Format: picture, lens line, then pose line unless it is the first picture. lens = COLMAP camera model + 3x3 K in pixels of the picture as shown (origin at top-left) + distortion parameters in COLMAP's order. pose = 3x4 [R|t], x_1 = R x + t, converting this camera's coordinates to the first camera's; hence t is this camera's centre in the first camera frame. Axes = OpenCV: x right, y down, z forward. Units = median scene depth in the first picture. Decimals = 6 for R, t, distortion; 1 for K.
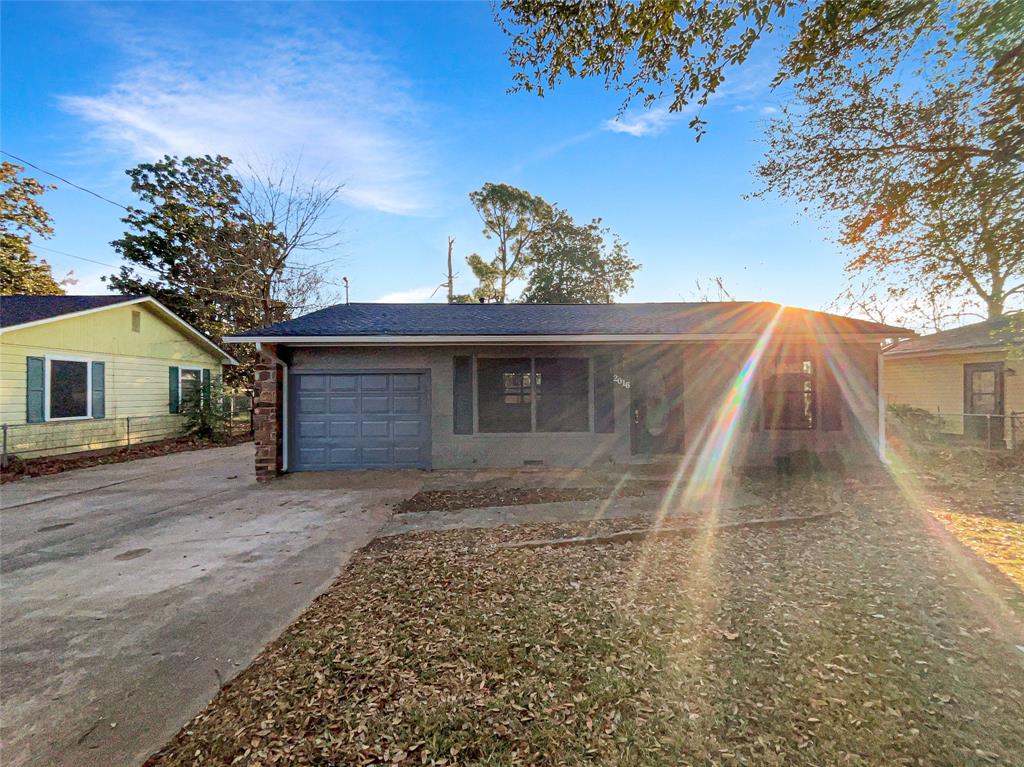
lens RADIAL K [[408.0, 0, 512.0], [0, 408.0, 383.5], [0, 0, 1]] dist [-0.000555, -0.000085]
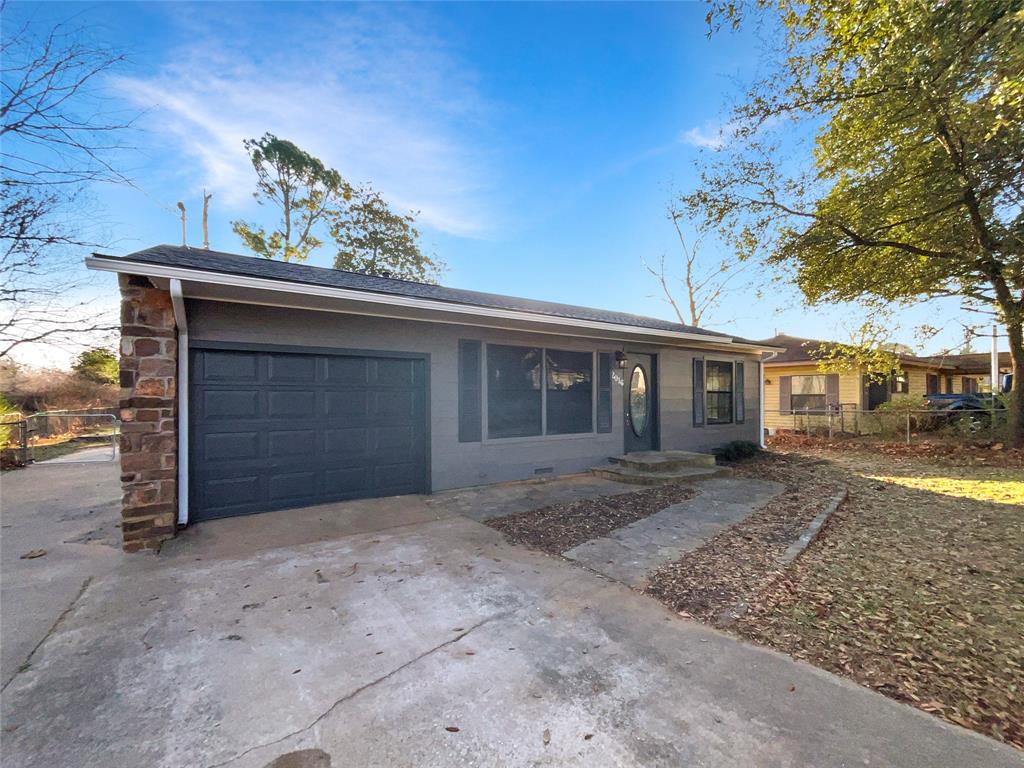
lens RADIAL K [[423.8, 0, 512.0], [0, 423.8, 395.9], [0, 0, 1]] dist [0.000321, 0.000143]
pose [[0.853318, 0.006930, 0.521344, -0.468643], [-0.011560, 0.999917, 0.005628, 0.033034], [-0.521262, -0.010829, 0.853328, 0.281267]]
